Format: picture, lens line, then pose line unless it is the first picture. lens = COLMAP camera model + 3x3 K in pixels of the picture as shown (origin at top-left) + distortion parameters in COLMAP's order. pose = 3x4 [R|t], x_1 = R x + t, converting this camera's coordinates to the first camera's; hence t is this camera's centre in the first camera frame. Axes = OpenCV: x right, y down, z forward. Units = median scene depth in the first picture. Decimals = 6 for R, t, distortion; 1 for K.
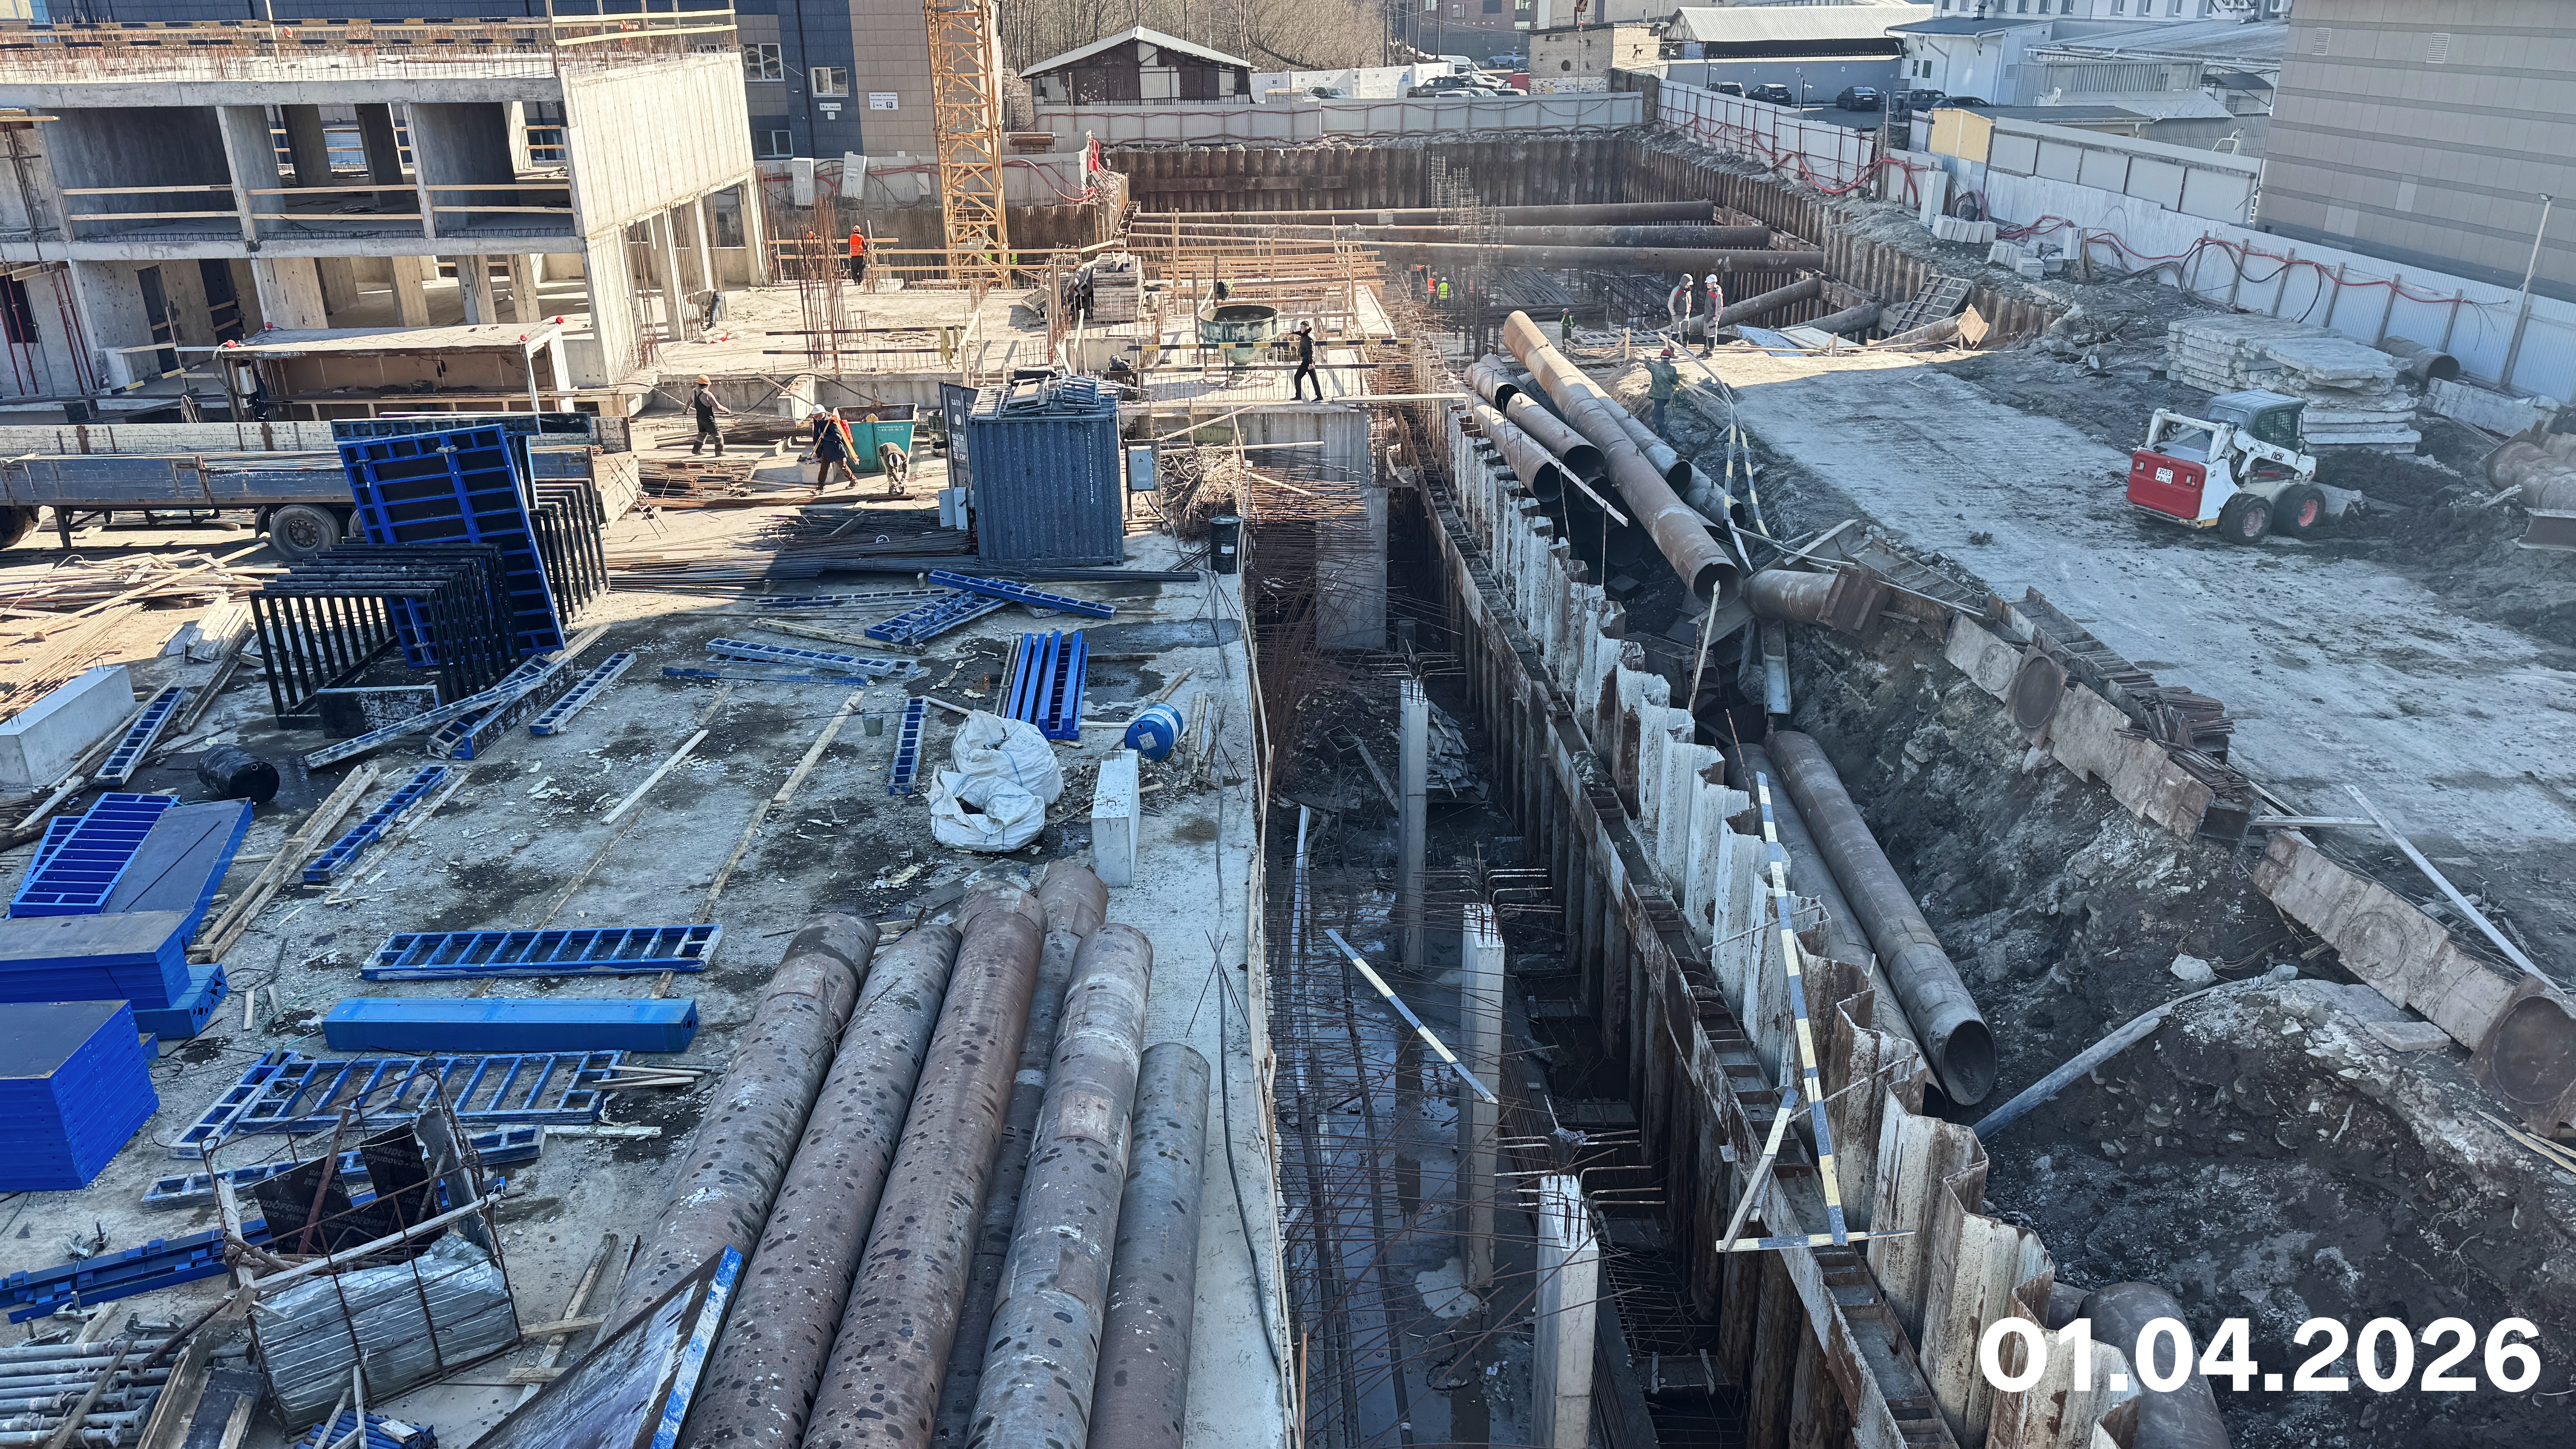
lens RADIAL K [[1809.4, 0, 1314.5], [0, 1809.4, 750.7], [0, 0, 1]] dist [0.078606, -0.103023]
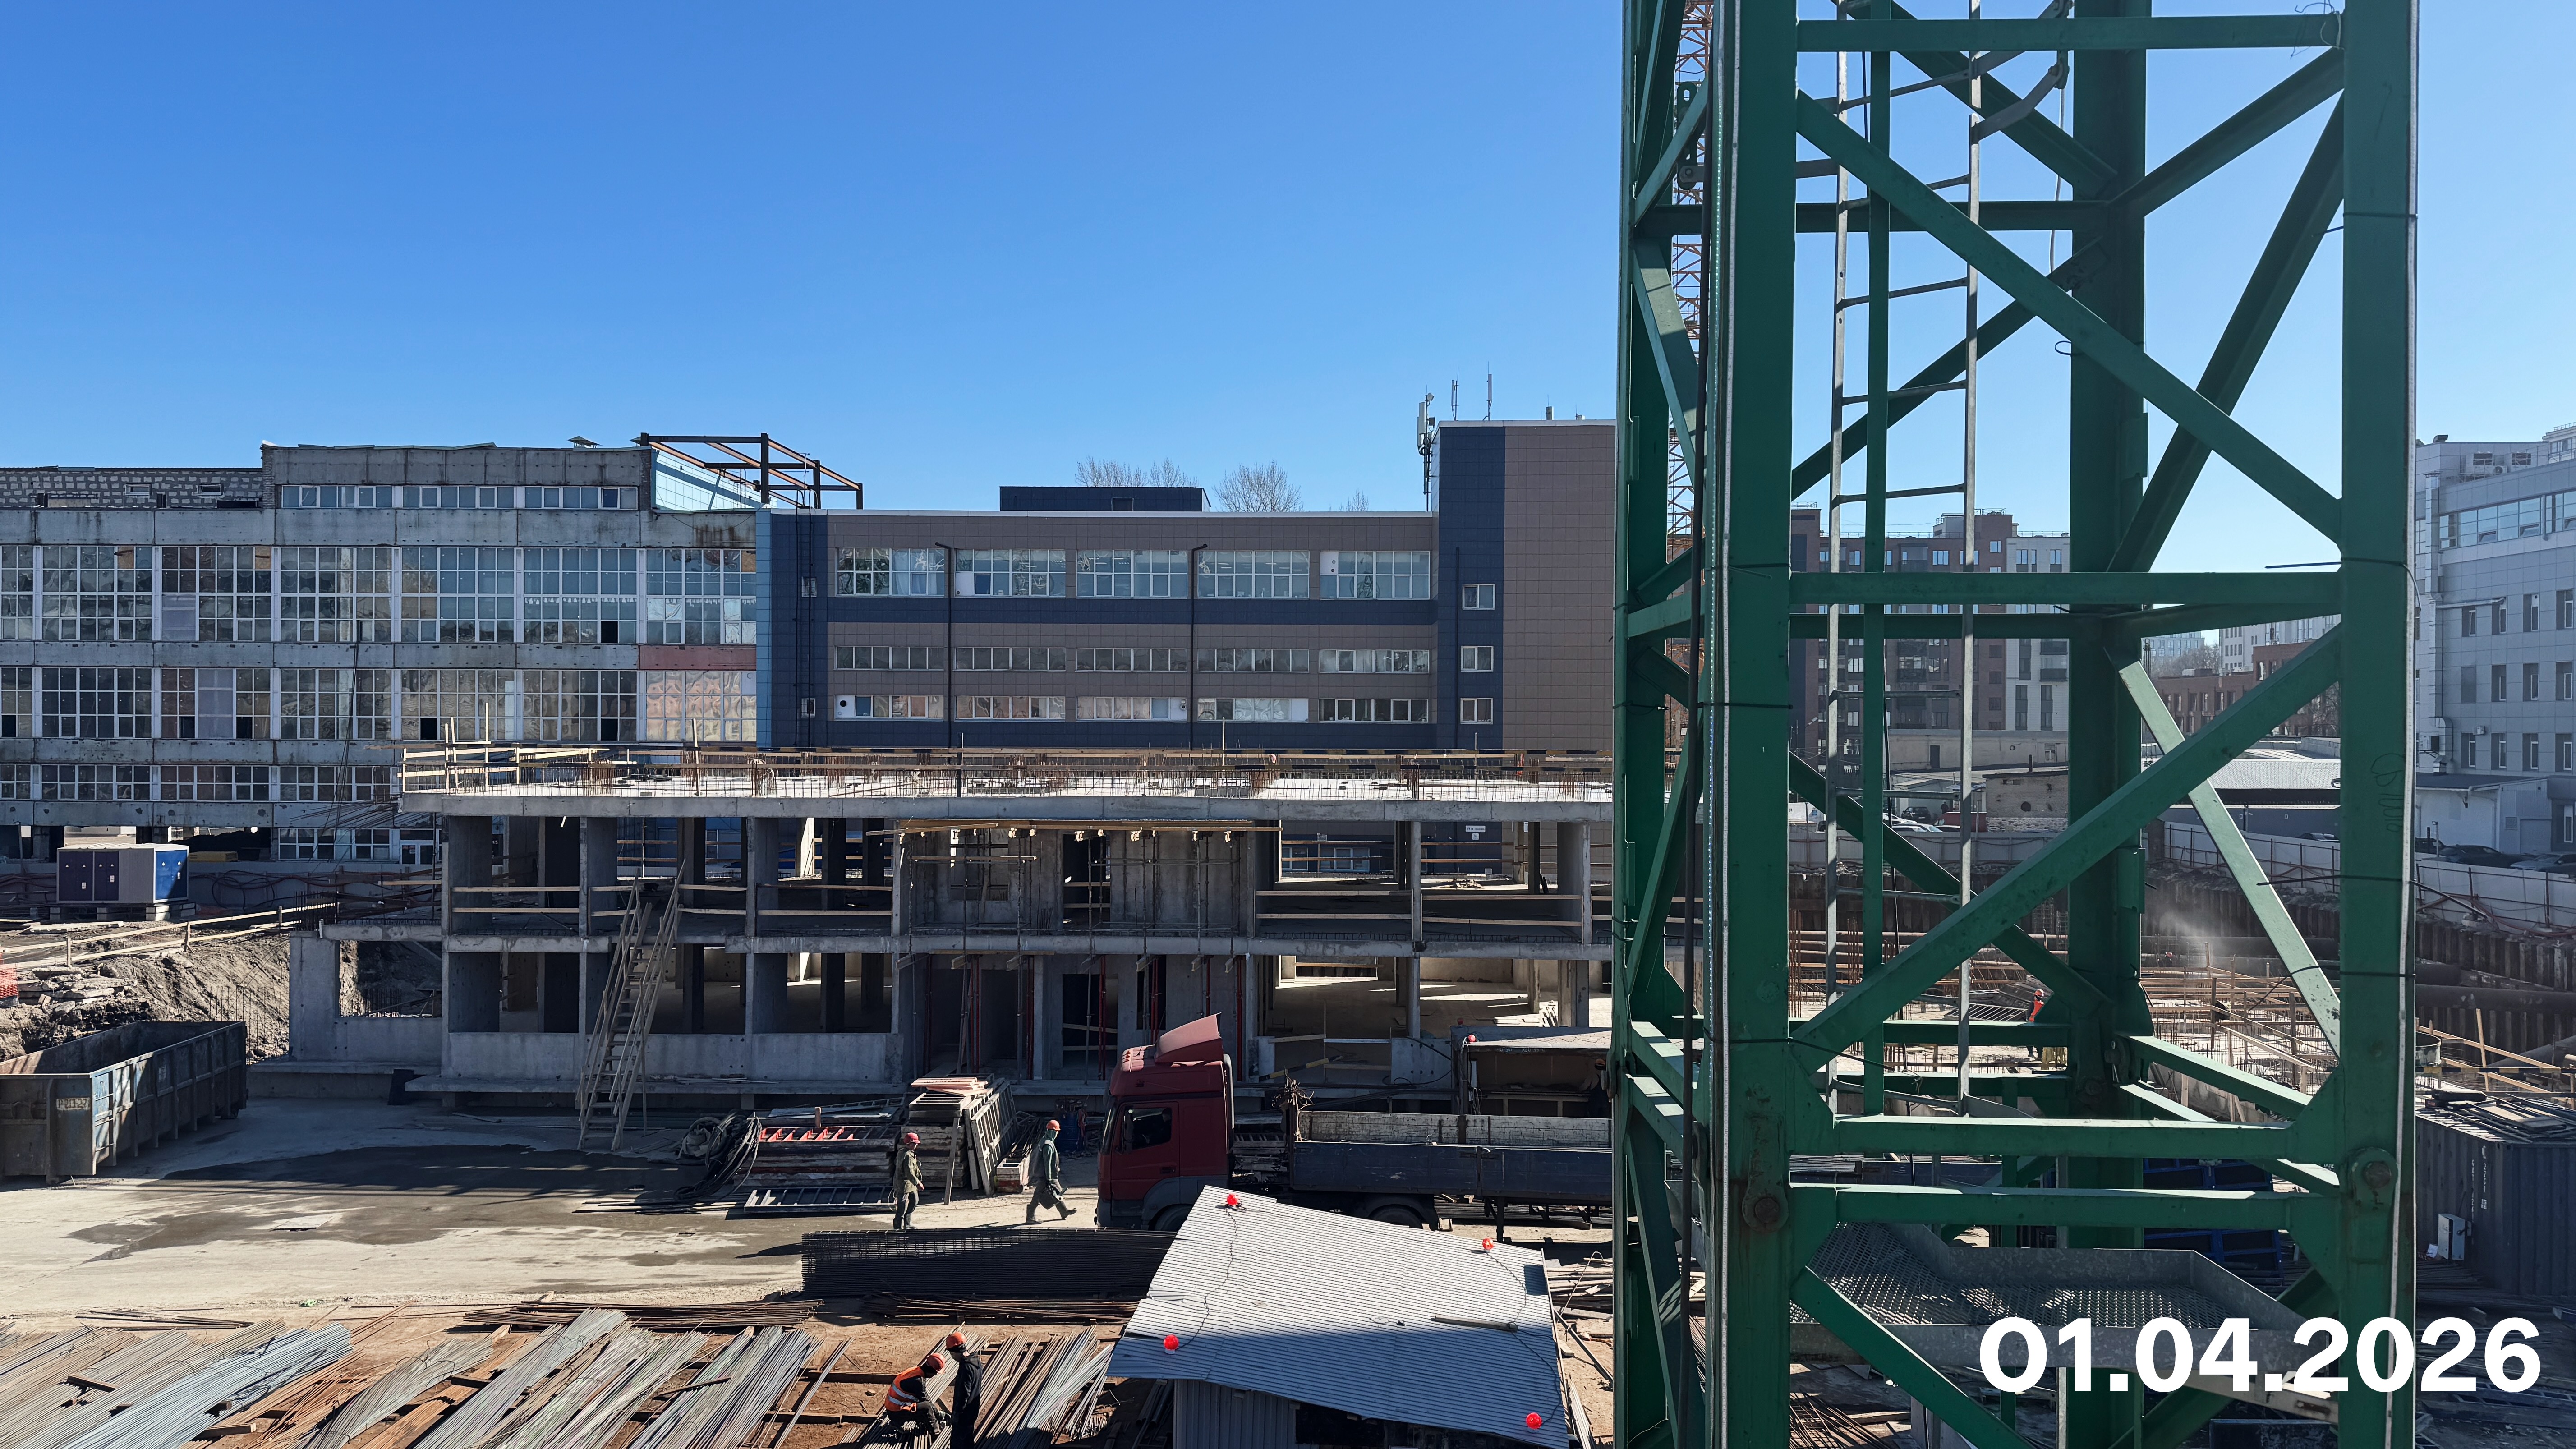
lens RADIAL K [[1809.4, 0, 1300.2], [0, 1809.4, 698.1], [0, 0, 1]] dist [0.078606, -0.103023]
pose [[0.996464, 0.015315, -0.082618, -0.280416], [-0.047182, 0.915584, -0.399350, 0.007777], [0.069527, 0.401835, 0.913069, -0.010324]]
